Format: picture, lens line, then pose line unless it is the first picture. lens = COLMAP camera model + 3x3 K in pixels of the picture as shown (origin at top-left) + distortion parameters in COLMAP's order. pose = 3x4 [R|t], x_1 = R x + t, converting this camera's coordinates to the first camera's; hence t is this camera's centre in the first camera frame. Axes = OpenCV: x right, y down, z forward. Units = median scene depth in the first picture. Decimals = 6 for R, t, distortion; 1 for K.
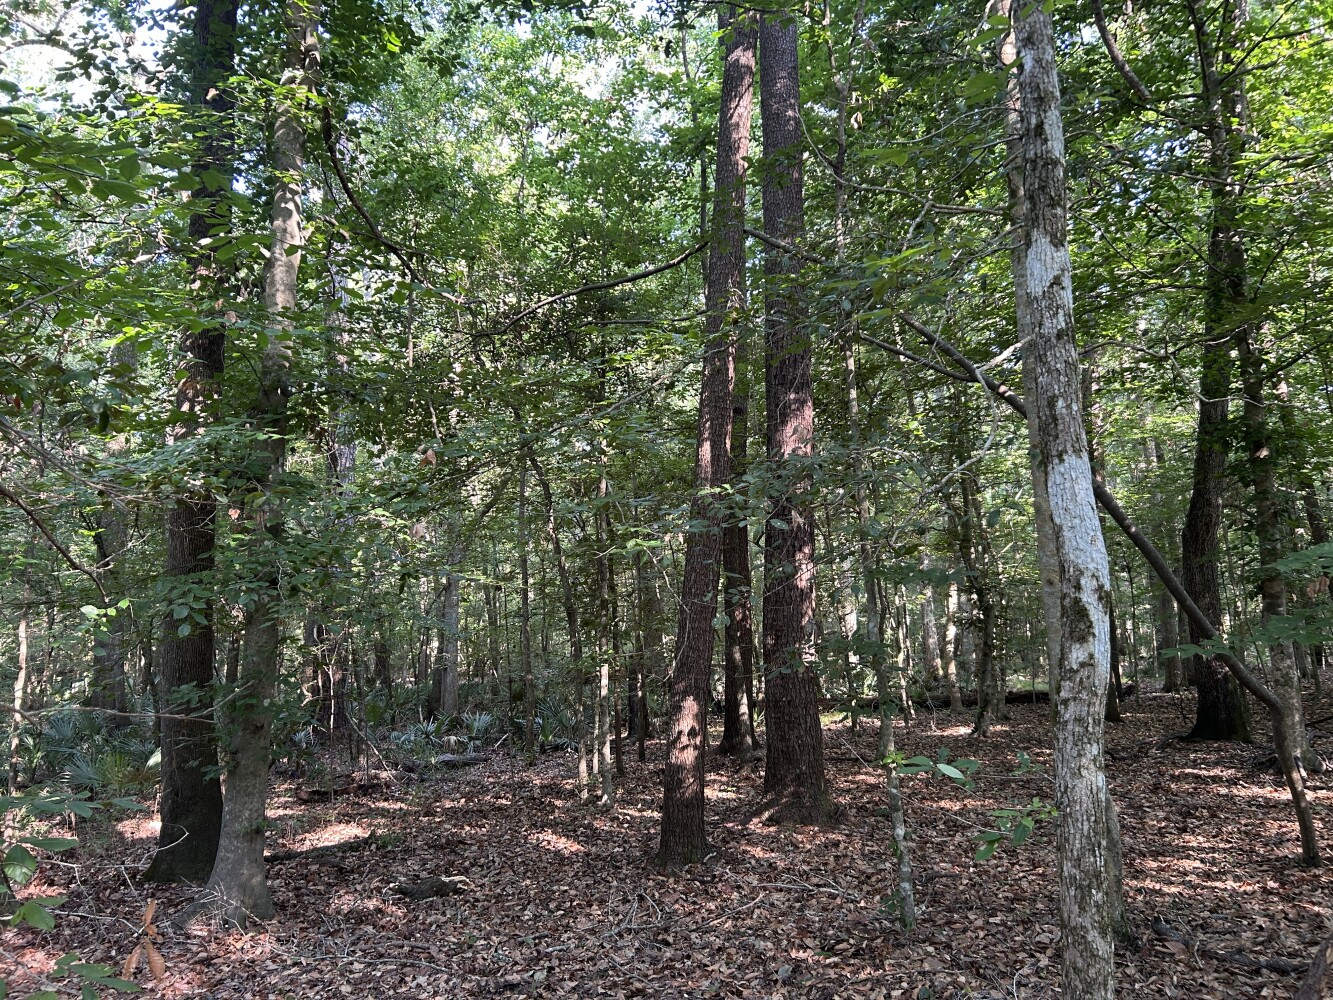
lens RADIAL K [[1009.3, 0, 662.6], [0, 1009.3, 507.0], [0, 0, 1]] dist [0.049308, -0.045111]
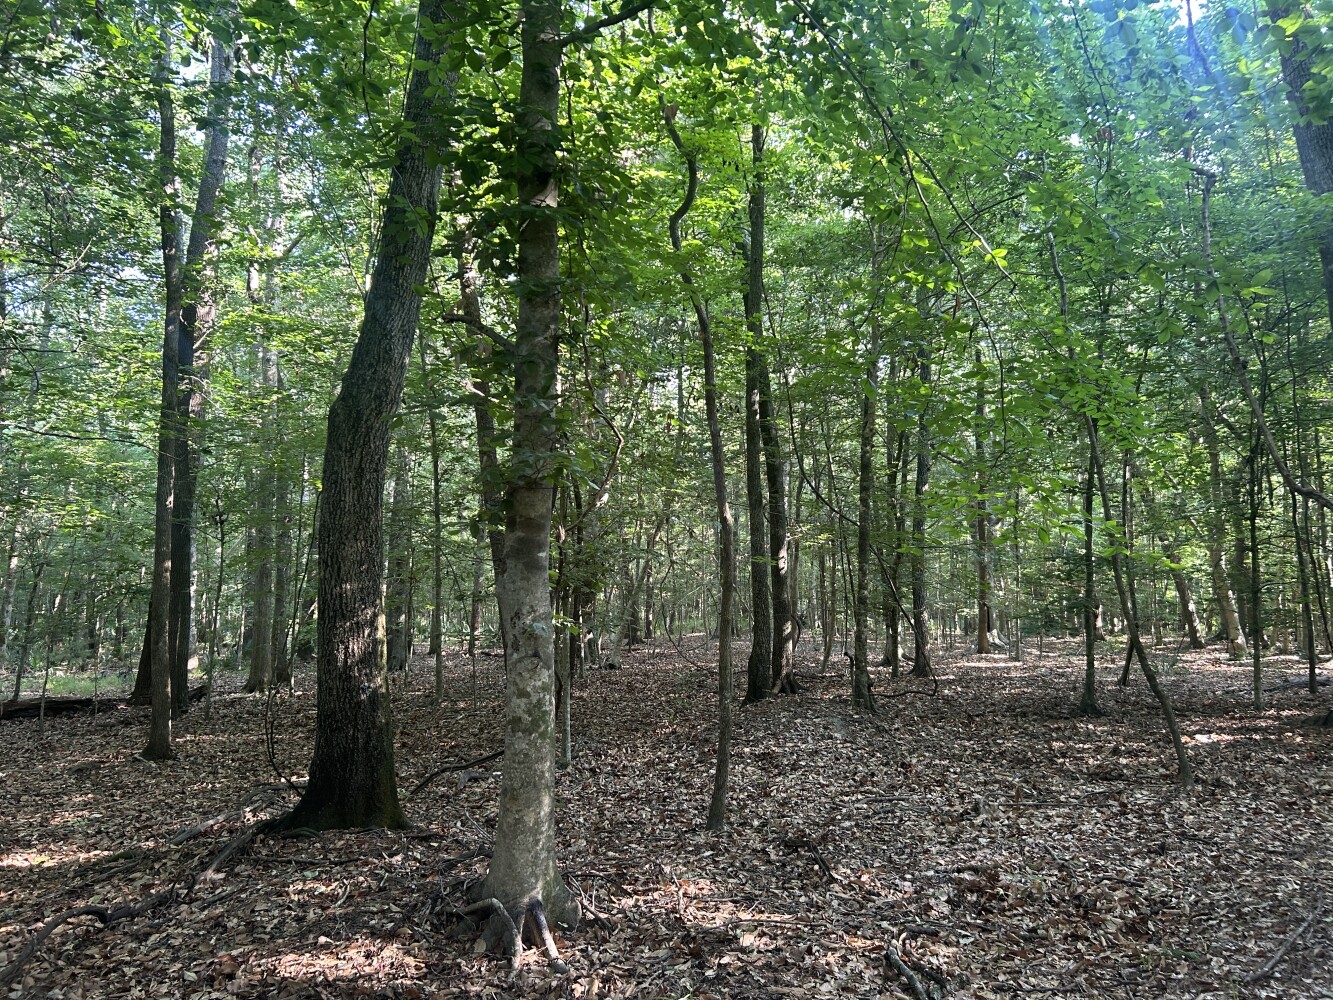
lens RADIAL K [[1009.3, 0, 662.6], [0, 1009.3, 507.0], [0, 0, 1]] dist [0.049308, -0.045111]
pose [[0.669758, 0.110253, 0.734349, 0.180800], [-0.120805, 0.991920, -0.038744, 0.050920], [-0.732687, -0.062764, 0.677665, 0.377617]]
